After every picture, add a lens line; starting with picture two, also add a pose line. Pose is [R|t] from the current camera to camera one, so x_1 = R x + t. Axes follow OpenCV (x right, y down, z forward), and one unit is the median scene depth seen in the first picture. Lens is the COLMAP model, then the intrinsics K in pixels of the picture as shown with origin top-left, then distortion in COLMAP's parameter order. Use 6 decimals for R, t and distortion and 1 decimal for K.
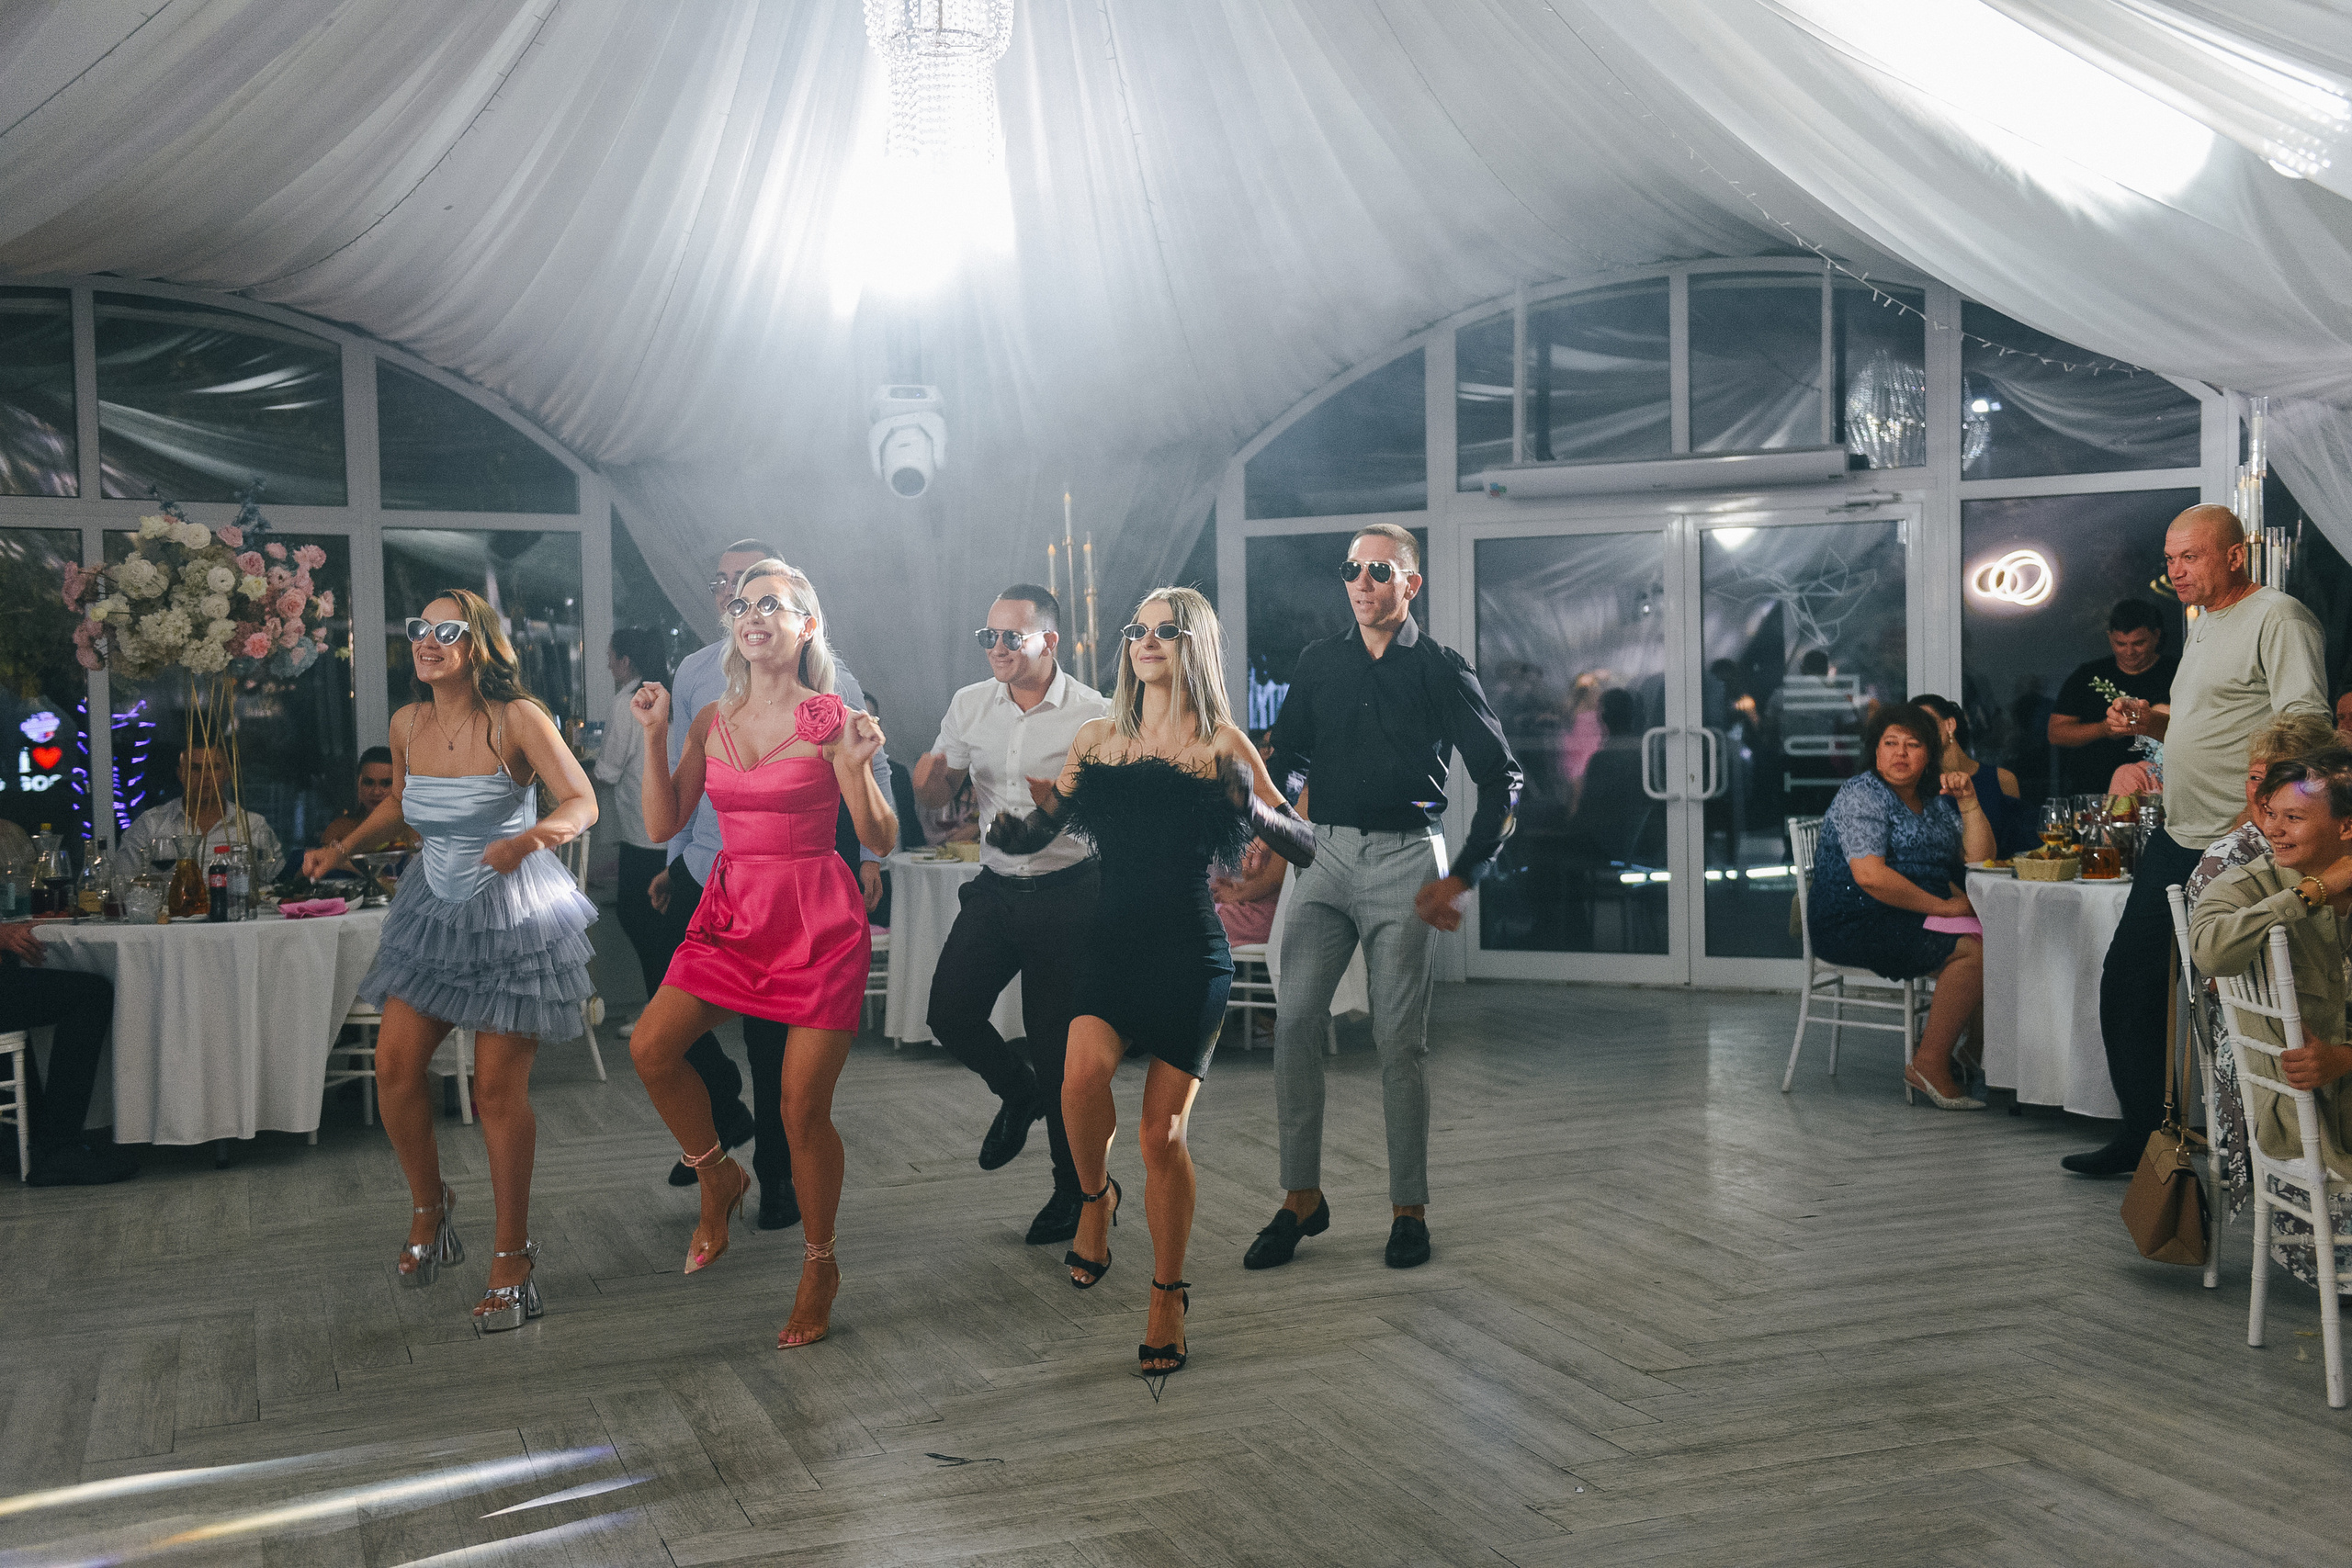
lens RADIAL K [[2500.4, 0, 1186.3], [0, 2500.4, 780.6], [0, 0, 1]] dist [0.066466, -0.003789]
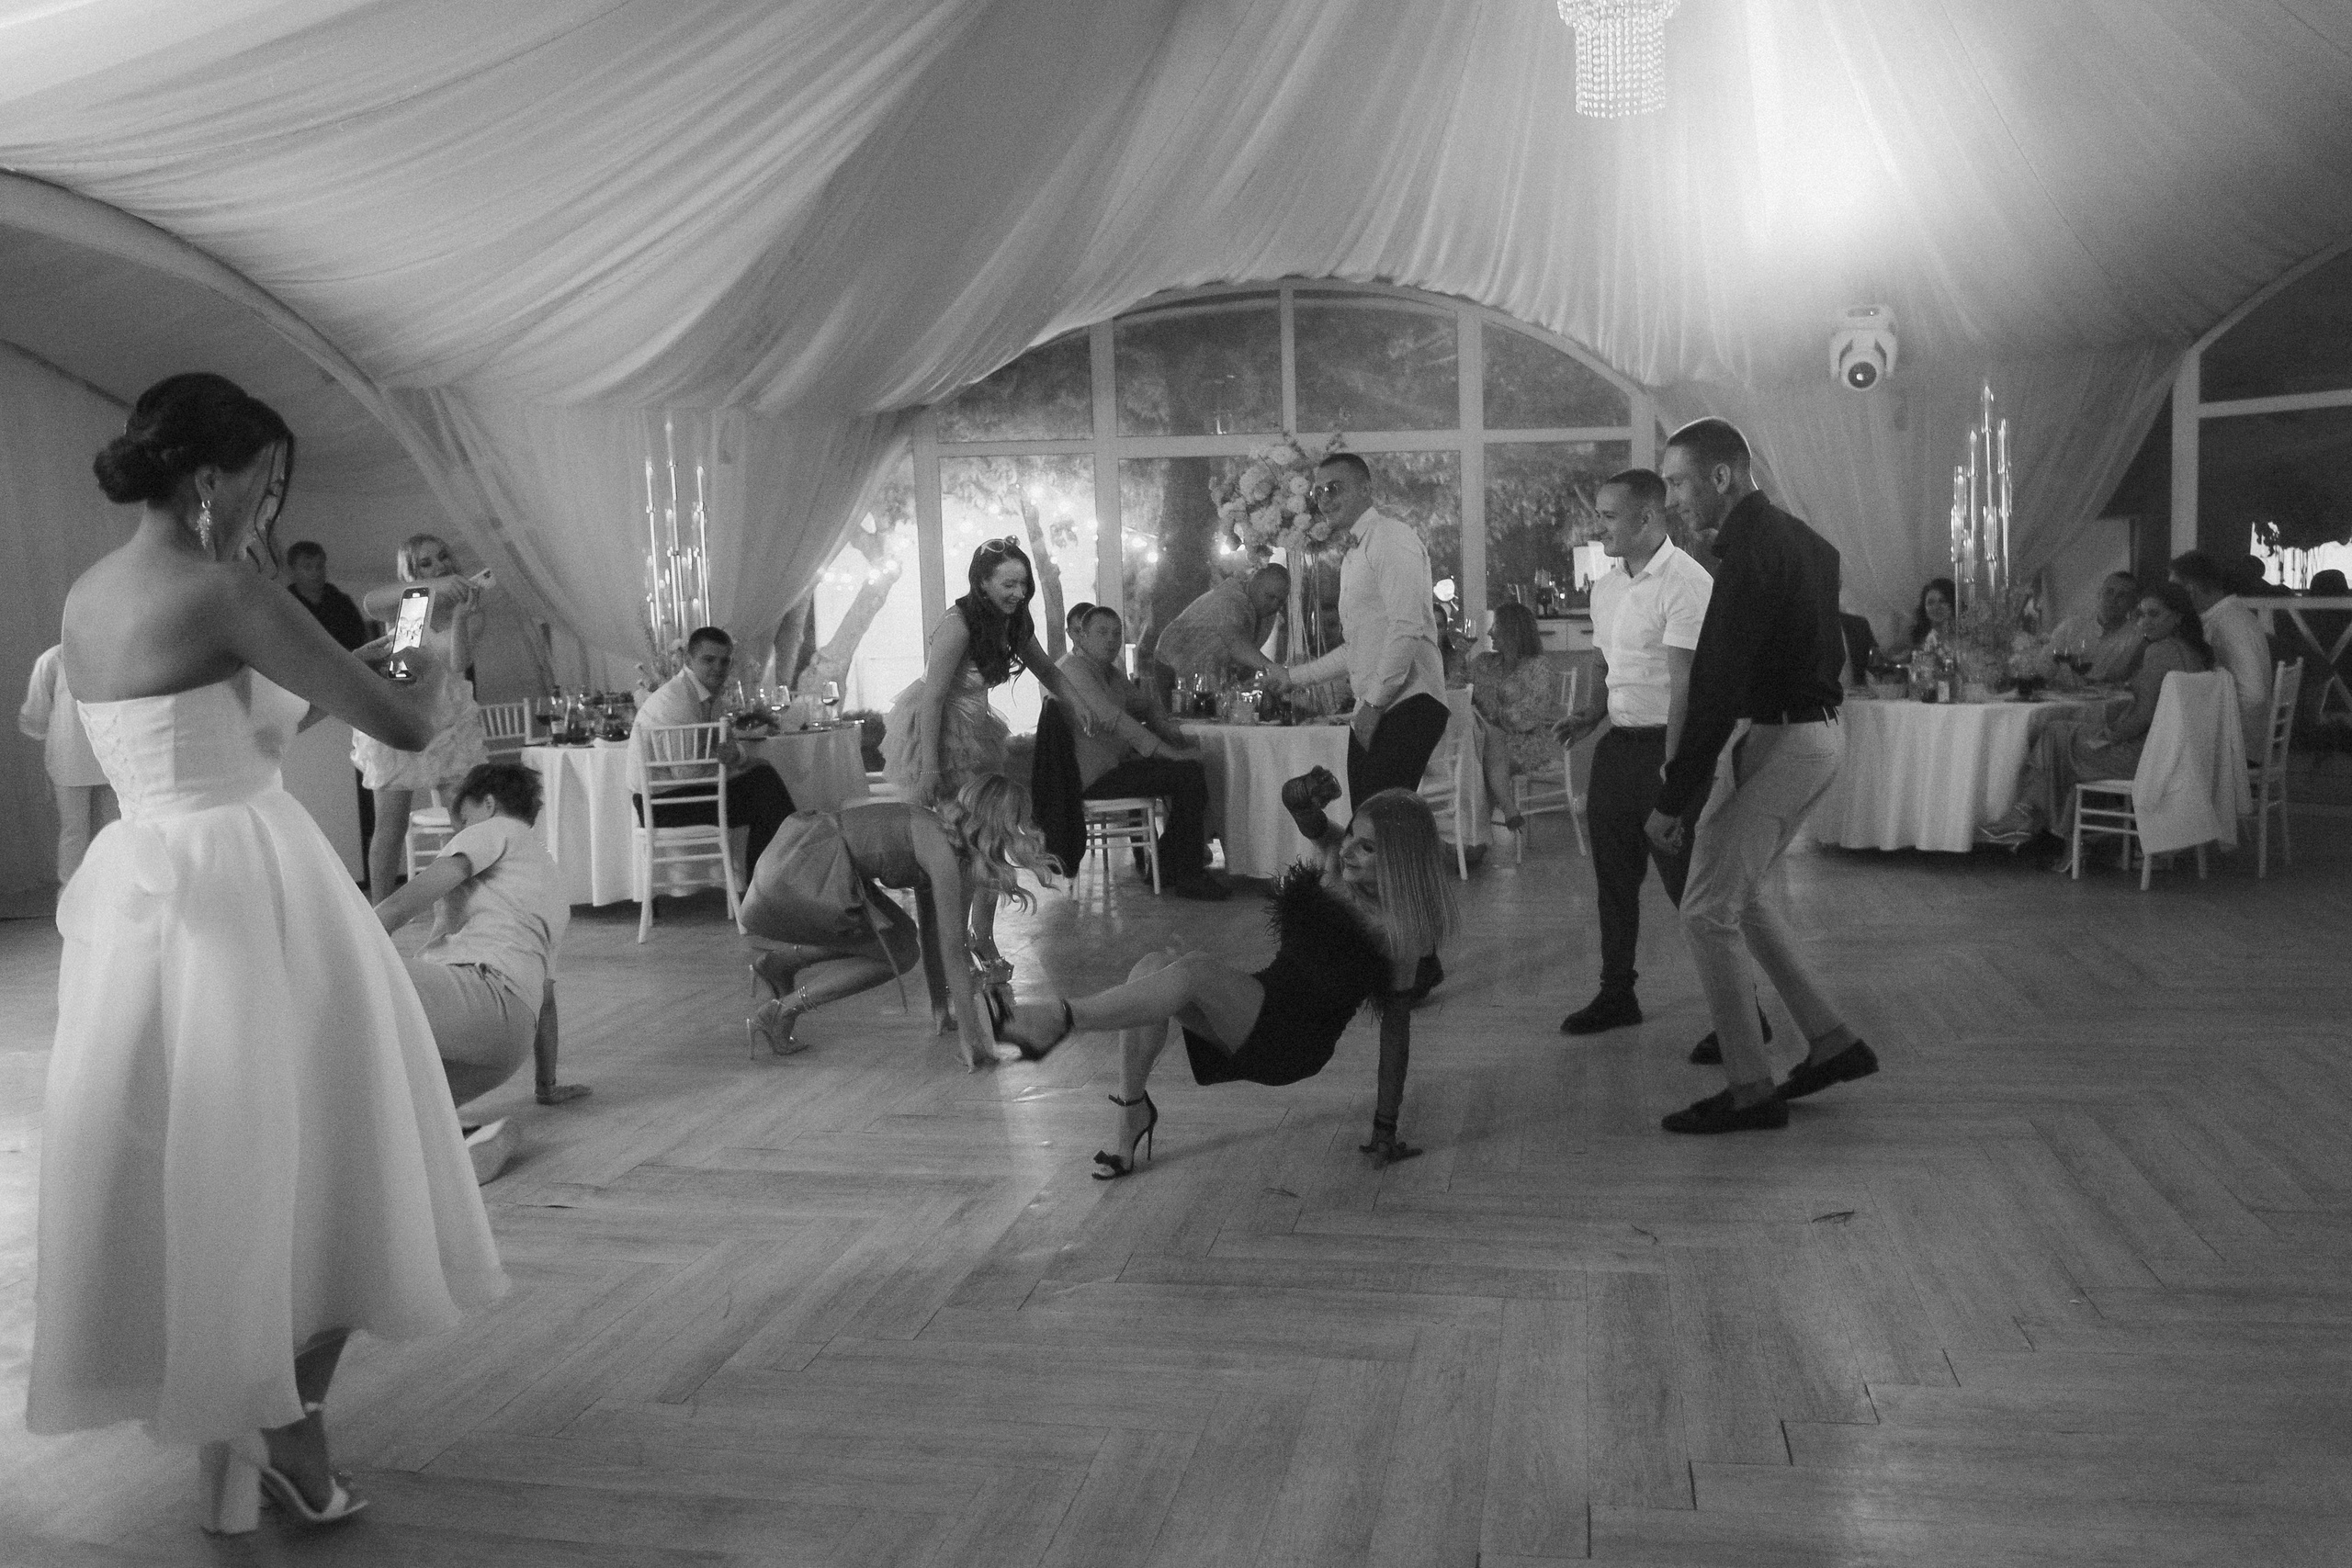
lens RADIAL K [[1821.8, 0, 1245.9], [0, 1821.8, 761.3], [0, 0, 1]] dist [-0.003597, -0.071421]
pose [[0.850807, 0.045618, -0.523495, 0.134383], [-0.007483, 0.997175, 0.074734, -0.001081], [0.525426, -0.059667, 0.848745, 0.103464]]
